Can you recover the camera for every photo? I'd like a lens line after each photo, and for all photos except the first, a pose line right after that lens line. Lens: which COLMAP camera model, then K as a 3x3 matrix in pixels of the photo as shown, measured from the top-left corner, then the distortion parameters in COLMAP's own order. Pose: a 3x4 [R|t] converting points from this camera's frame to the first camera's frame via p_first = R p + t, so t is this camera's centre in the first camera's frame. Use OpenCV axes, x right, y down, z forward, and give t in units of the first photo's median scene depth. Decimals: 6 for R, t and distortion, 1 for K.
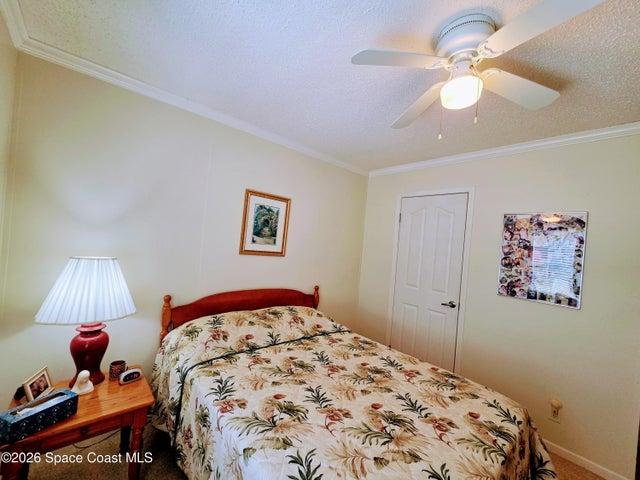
lens RADIAL K [[260.8, 0, 316.8], [0, 260.8, 240.1], [0, 0, 1]] dist [0.004596, 0.000447]
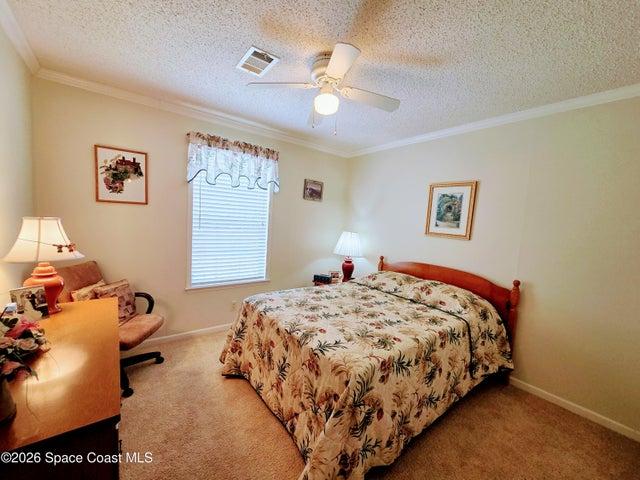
lens RADIAL K [[260.8, 0, 316.6], [0, 260.8, 241.4], [0, 0, 1]] dist [0.004596, 0.000447]
pose [[-0.059345, -0.003626, -0.998231, 0.997416], [-0.055810, 0.998441, -0.000309, 0.110564], [0.996676, 0.055693, -0.059455, 0.528201]]
